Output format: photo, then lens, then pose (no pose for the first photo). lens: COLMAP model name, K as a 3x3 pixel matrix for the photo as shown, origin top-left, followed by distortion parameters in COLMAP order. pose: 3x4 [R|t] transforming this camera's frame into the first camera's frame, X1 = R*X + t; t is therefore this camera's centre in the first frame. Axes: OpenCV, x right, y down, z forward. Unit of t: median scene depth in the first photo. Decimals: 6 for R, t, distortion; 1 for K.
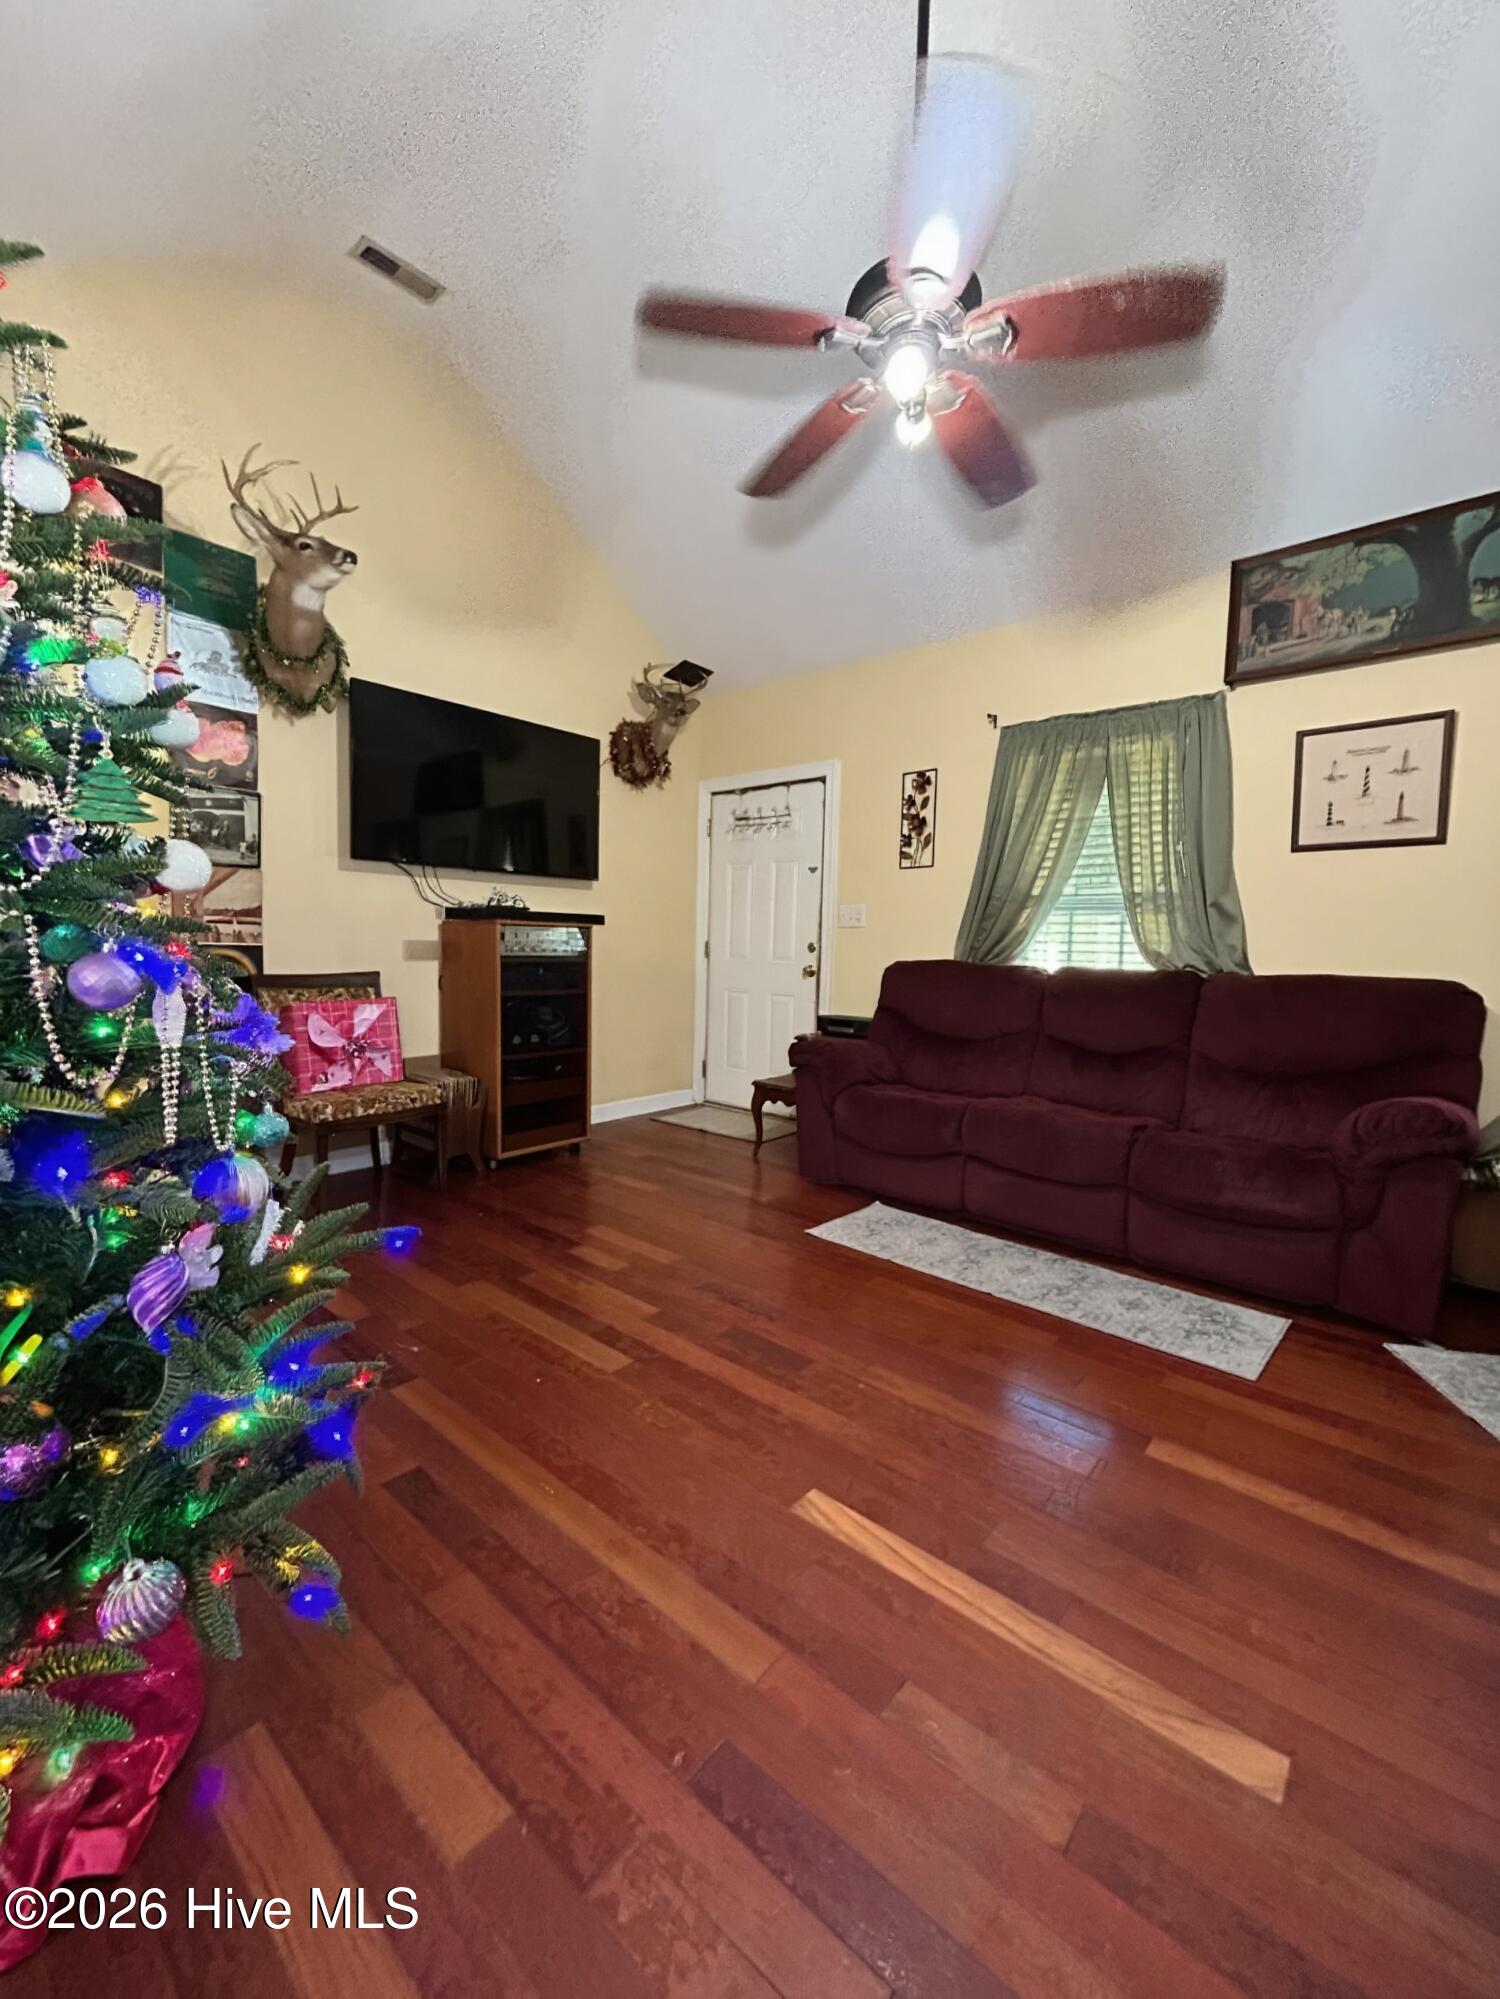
lens RADIAL K [[807.4, 0, 753.4], [0, 807.4, 1001.4], [0, 0, 1]] dist [-0.008655, 0.000578]
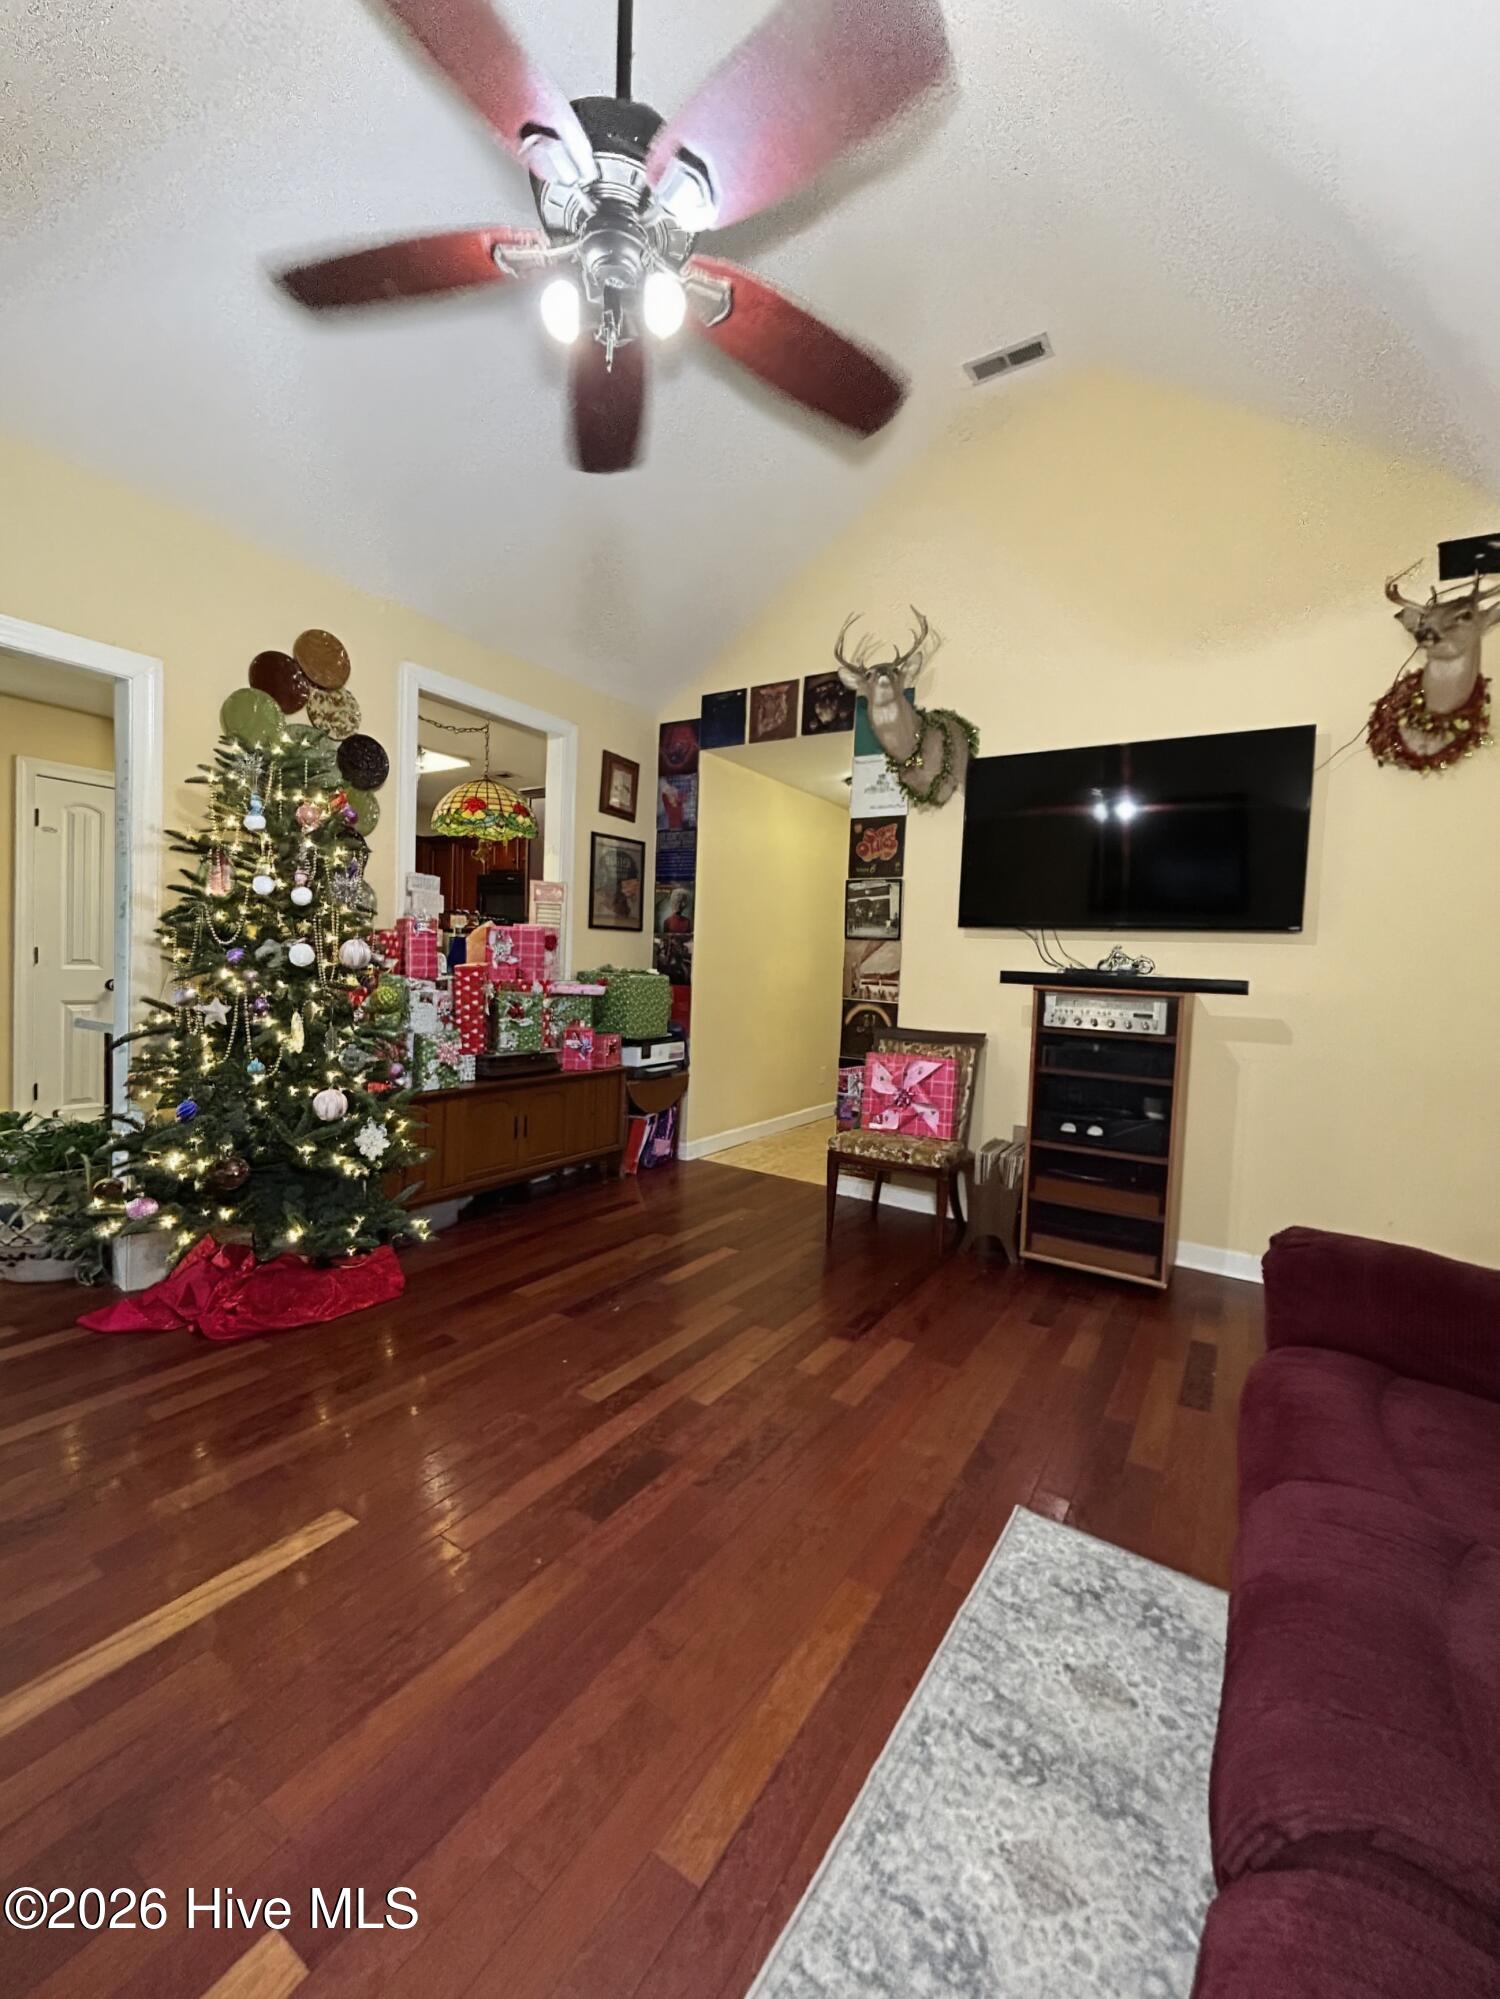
lens RADIAL K [[807.4, 0, 757.3], [0, 807.4, 1000.2], [0, 0, 1]] dist [-0.008655, 0.000578]
pose [[0.146102, 0.030275, -0.988806, 0.578546], [-0.112397, 0.993567, 0.013814, -0.070528], [0.982864, 0.109120, 0.148565, 0.638987]]
